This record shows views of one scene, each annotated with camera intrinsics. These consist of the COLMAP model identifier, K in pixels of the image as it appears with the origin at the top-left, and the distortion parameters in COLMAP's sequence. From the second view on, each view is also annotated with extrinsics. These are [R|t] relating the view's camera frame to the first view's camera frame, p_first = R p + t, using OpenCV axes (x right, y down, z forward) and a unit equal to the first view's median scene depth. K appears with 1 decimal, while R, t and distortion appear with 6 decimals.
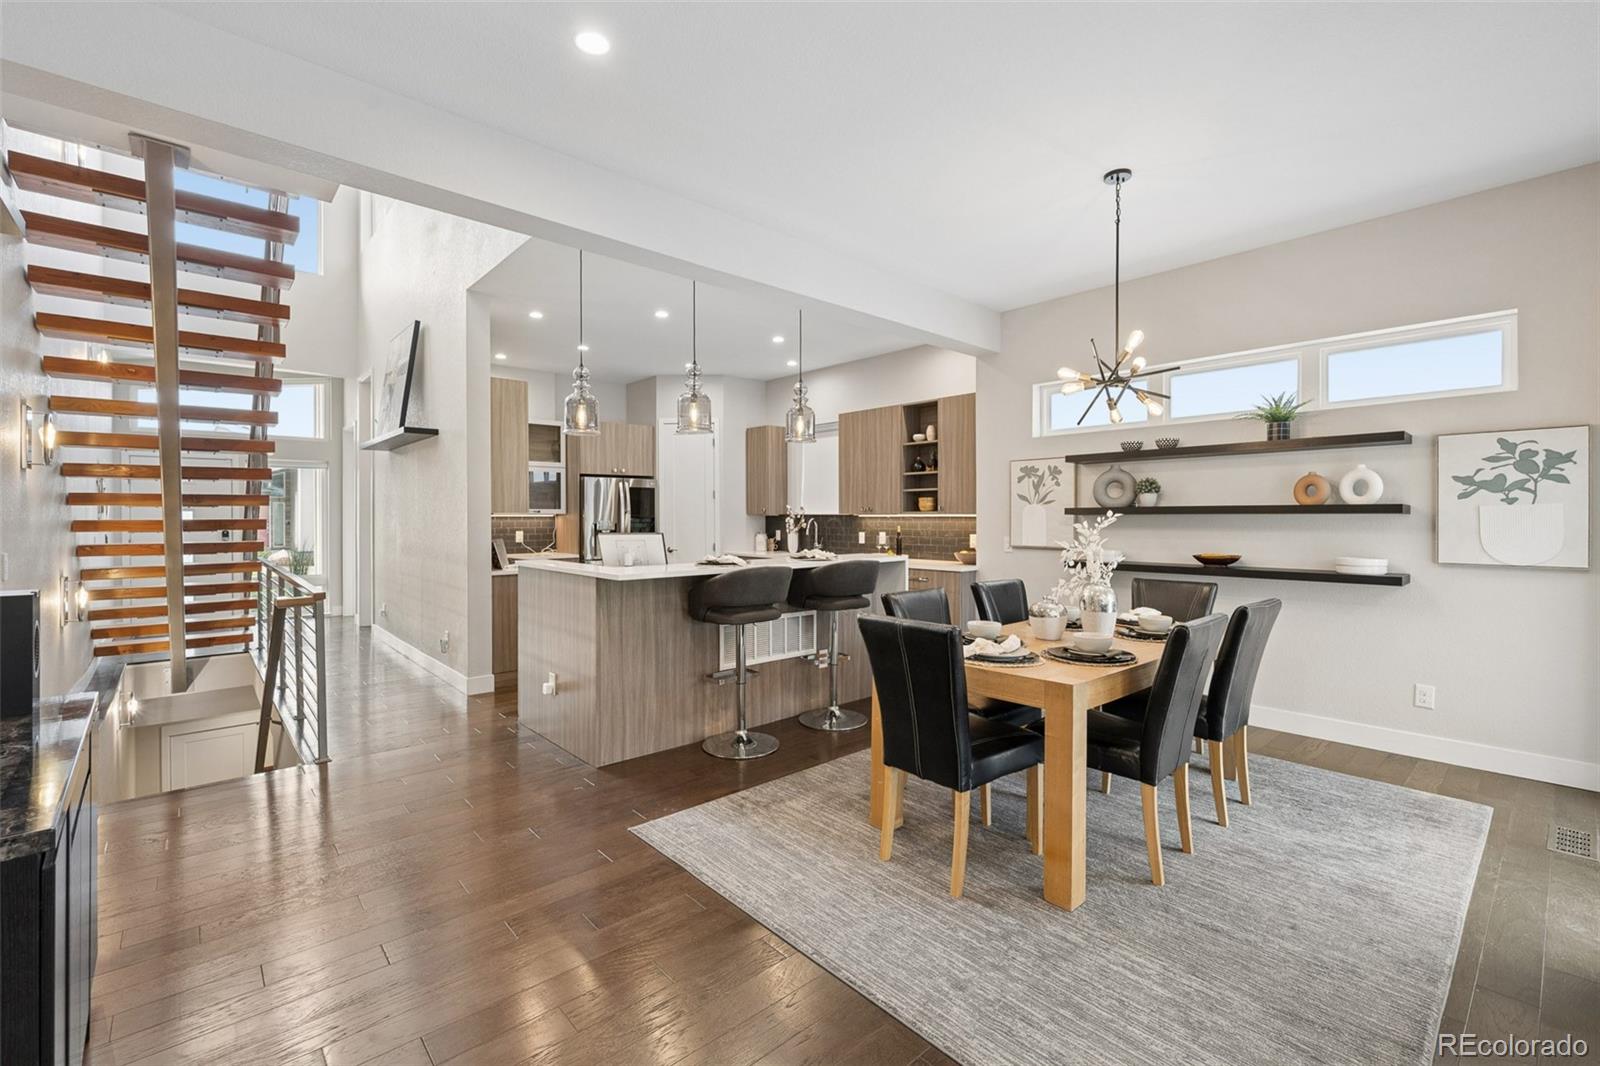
lens RADIAL K [[692.9, 0, 795.8], [0, 692.9, 524.2], [0, 0, 1]] dist [0.015664, 0.000024]
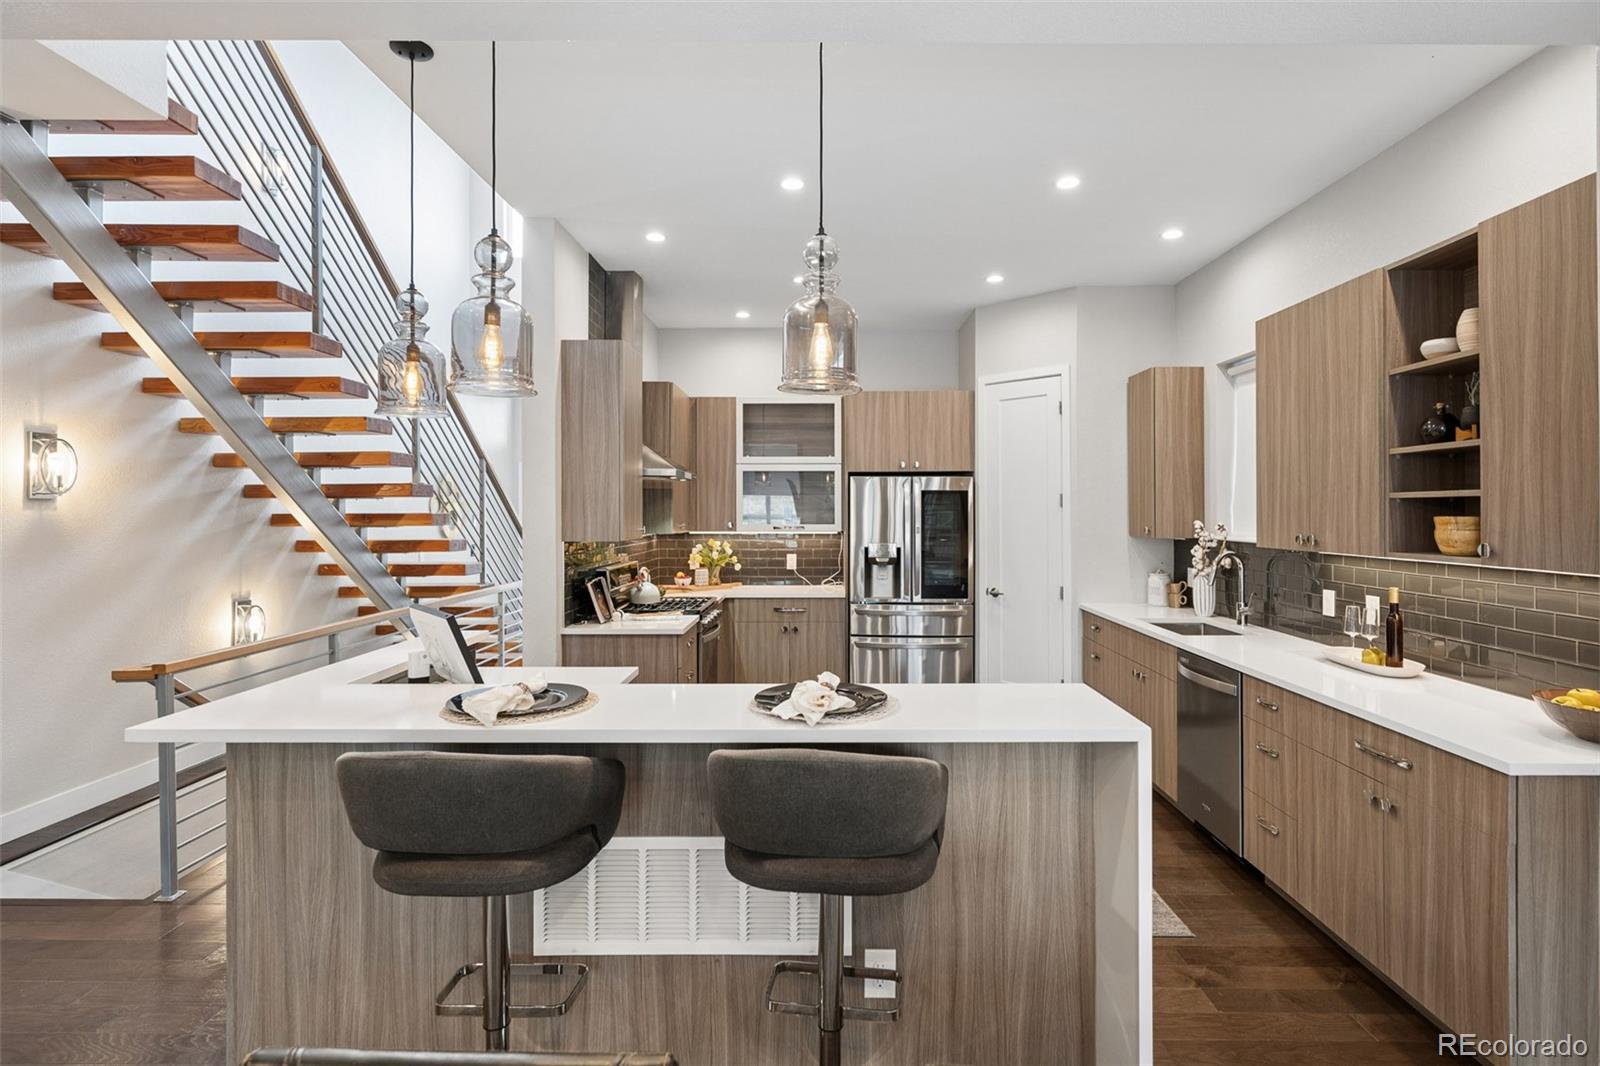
lens RADIAL K [[814.0, 0, 808.3], [0, 814.0, 510.0], [0, 0, 1]] dist [0.001156, -0.000111]
pose [[0.744399, -0.000047, -0.667736, 0.252040], [-0.008096, 0.999926, -0.009095, -0.040126], [0.667686, 0.012176, 0.744343, 0.542940]]
